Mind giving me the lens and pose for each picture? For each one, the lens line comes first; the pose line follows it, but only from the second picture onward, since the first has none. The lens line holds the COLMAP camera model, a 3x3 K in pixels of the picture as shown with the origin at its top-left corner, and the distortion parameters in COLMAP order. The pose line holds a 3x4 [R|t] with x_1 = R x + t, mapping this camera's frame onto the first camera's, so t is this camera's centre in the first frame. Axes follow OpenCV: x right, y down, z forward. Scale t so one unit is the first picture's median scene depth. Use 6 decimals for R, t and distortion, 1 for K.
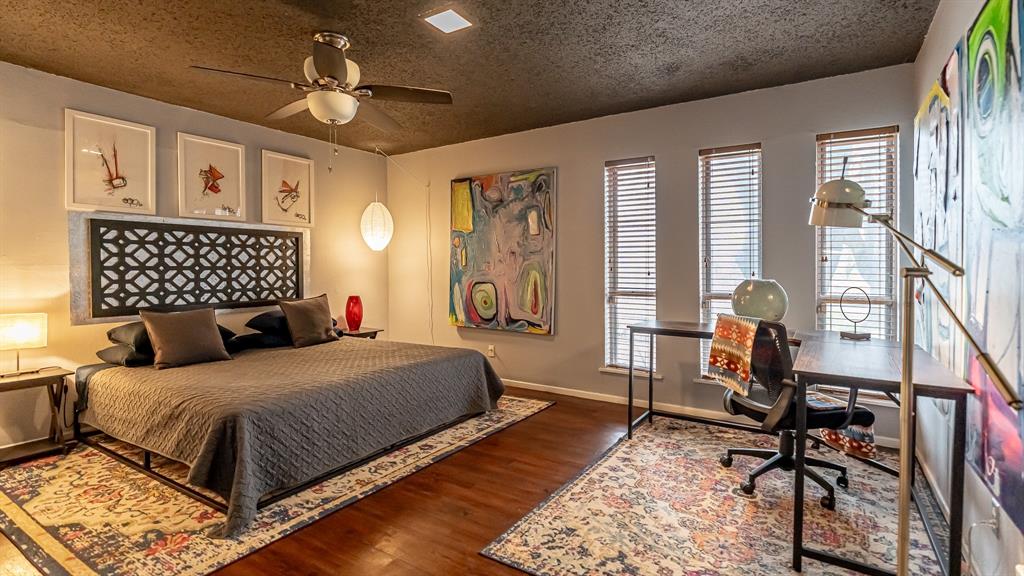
lens RADIAL K [[460.2, 0, 514.5], [0, 460.2, 285.0], [0, 0, 1]] dist [-0.000817, -0.000240]
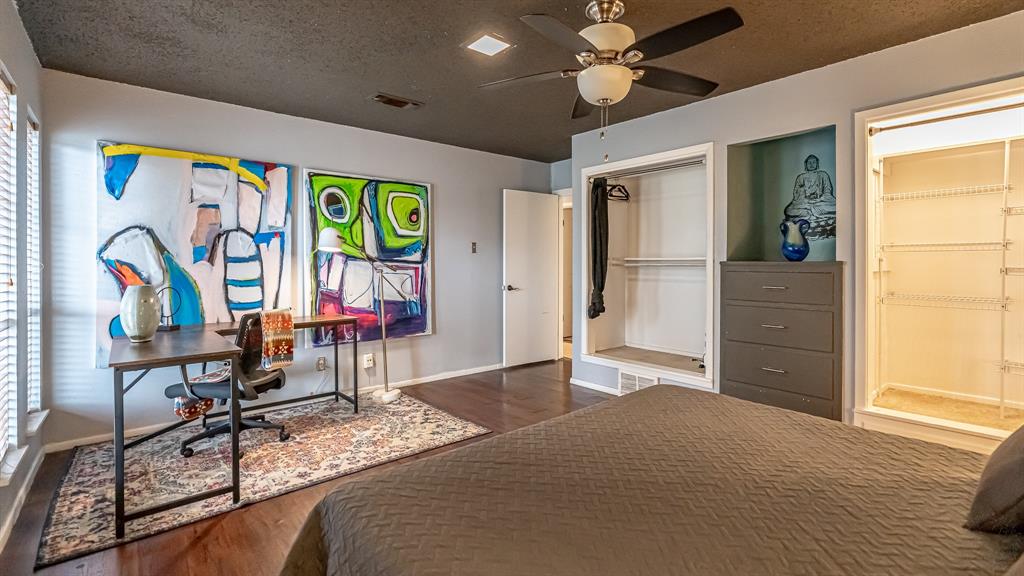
lens RADIAL K [[460.2, 0, 514.5], [0, 460.2, 285.0], [0, 0, 1]] dist [-0.000817, -0.000240]
pose [[-0.954102, -0.007923, 0.299376, -0.585619], [0.015272, 0.997062, 0.075058, -0.099612], [-0.299091, 0.076185, -0.951178, 2.237380]]
